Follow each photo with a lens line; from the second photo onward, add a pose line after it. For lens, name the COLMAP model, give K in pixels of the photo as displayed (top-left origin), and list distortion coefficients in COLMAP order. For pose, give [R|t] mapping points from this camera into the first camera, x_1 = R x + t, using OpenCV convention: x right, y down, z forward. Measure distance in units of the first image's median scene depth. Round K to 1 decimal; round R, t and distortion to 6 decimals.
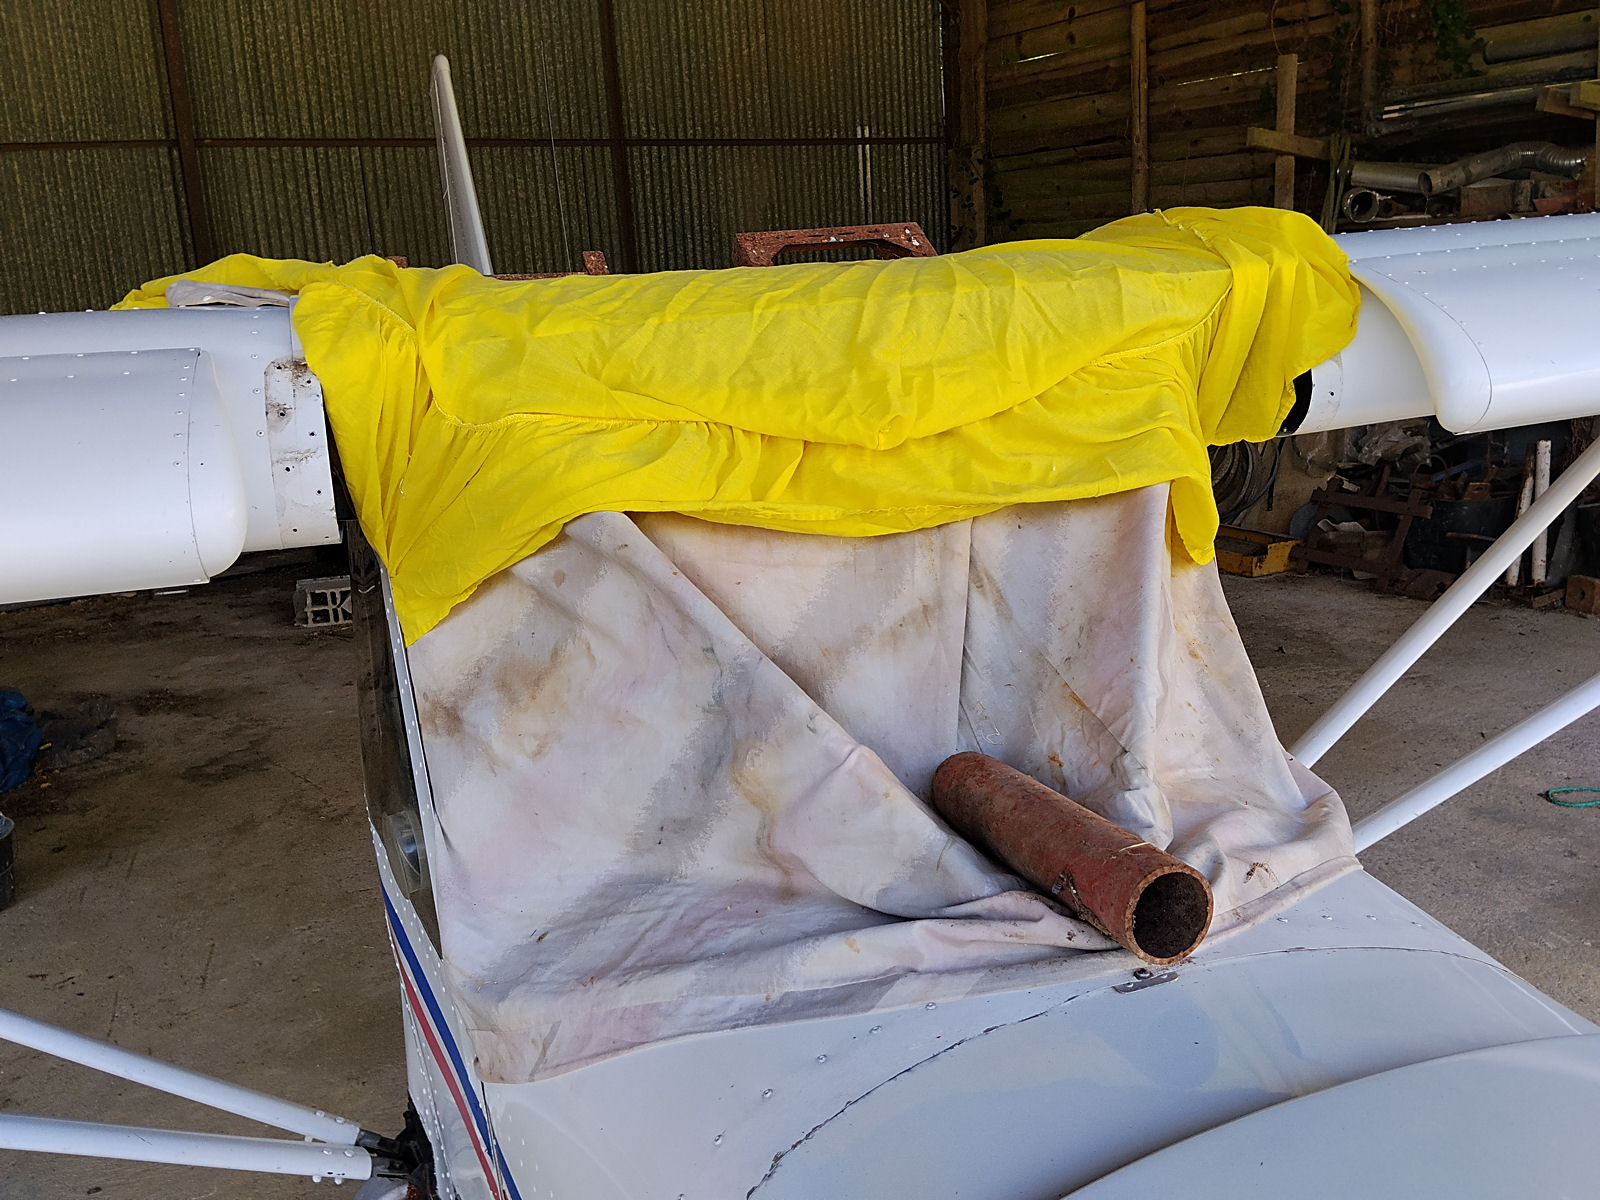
lens RADIAL K [[1355.0, 0, 807.3], [0, 1355.0, 609.1], [0, 0, 1]] dist [0.083293, -0.162443]
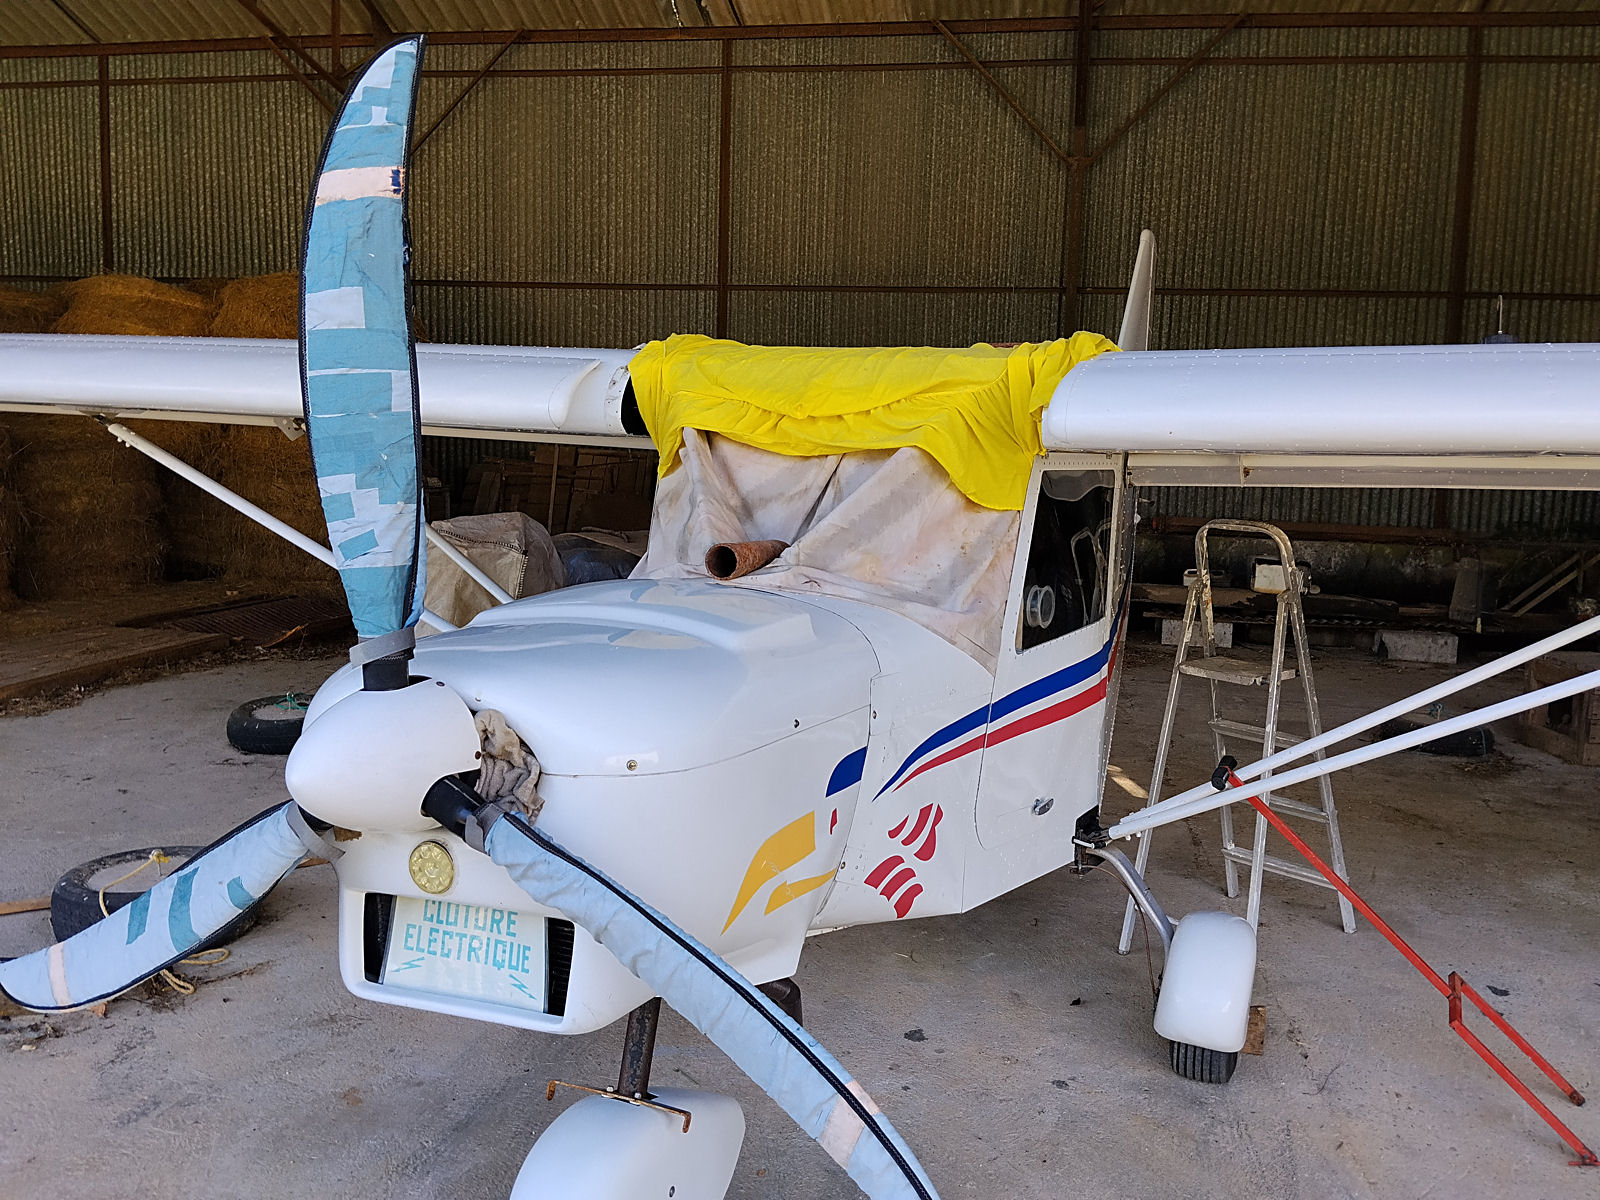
lens RADIAL K [[1370.8, 0, 821.0], [0, 1370.8, 604.7], [0, 0, 1]] dist [0.068389, -0.144501]
pose [[0.759726, 0.159919, -0.630272, 0.225852], [-0.225643, 0.973892, -0.024883, 0.033909], [0.609838, 0.161121, 0.775976, -0.104677]]
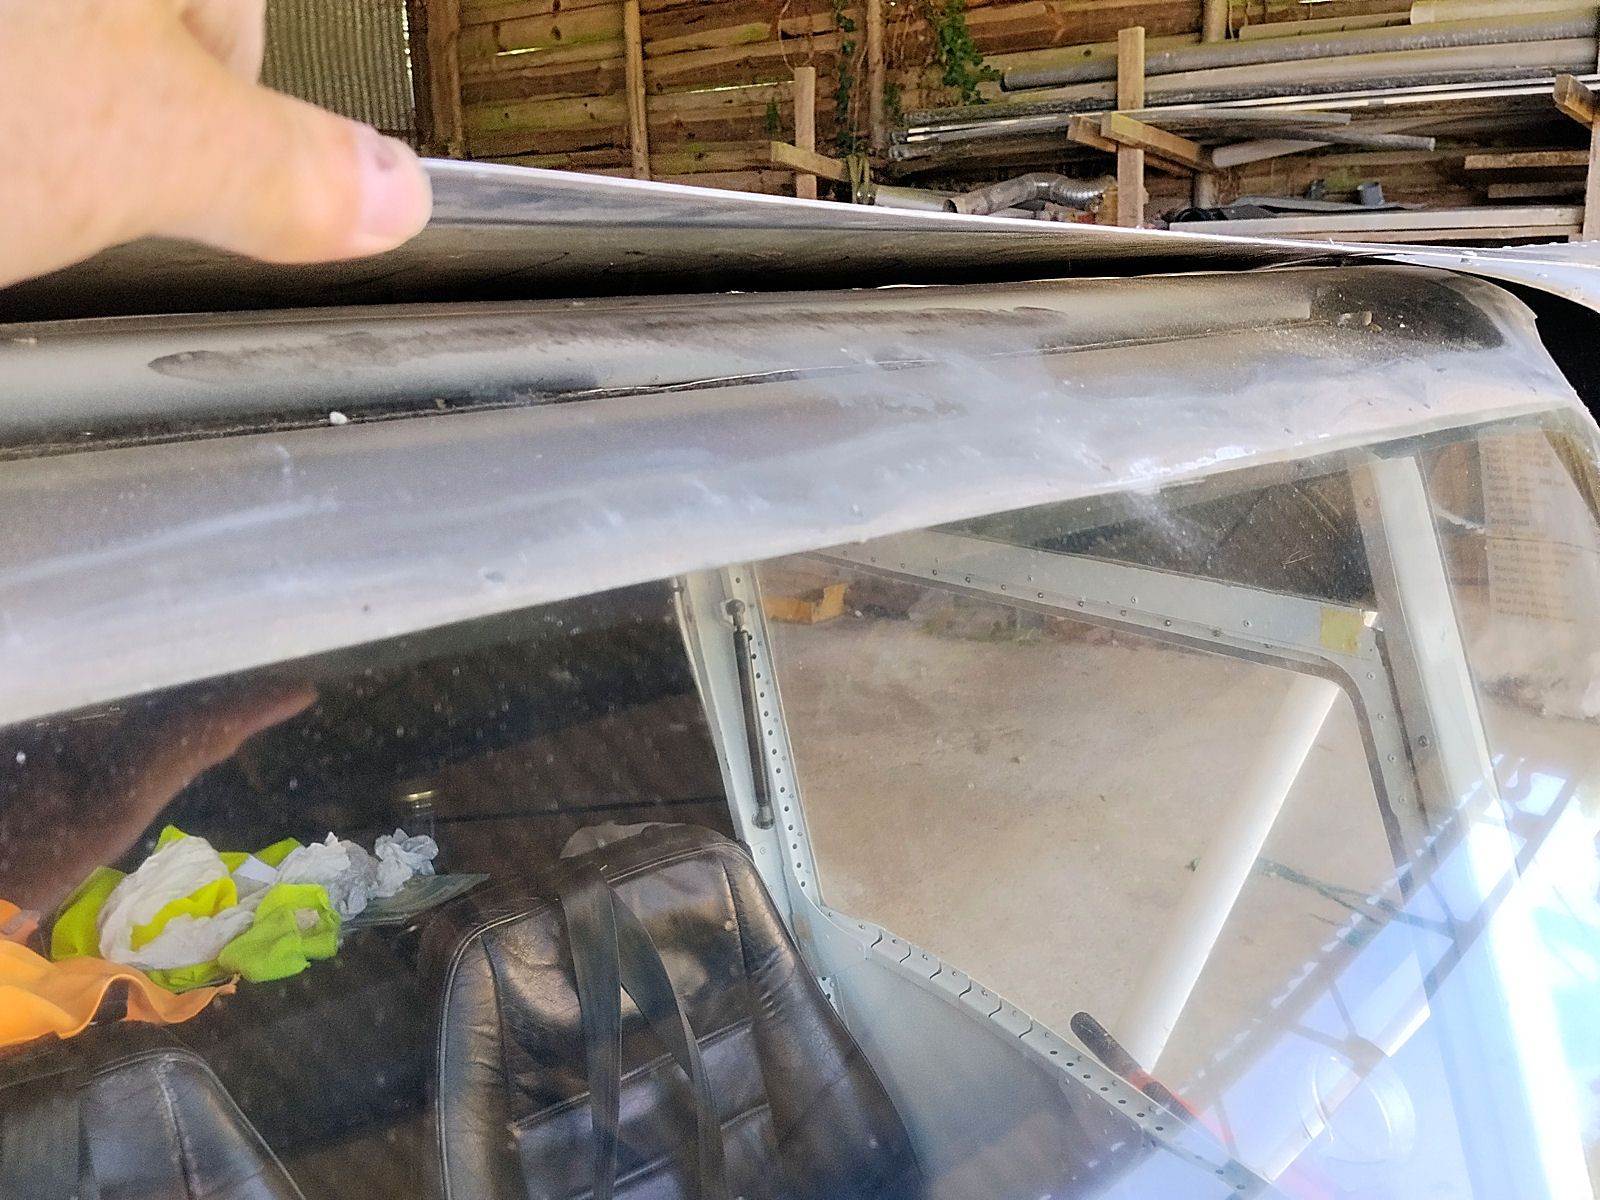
lens RADIAL K [[1355.0, 0, 807.3], [0, 1355.0, 609.1], [0, 0, 1]] dist [0.083293, -0.162443]
pose [[0.924837, -0.055409, 0.376307, -0.021130], [0.059602, 0.998222, 0.000501, -0.025358], [-0.375665, 0.021966, 0.926495, 0.108241]]
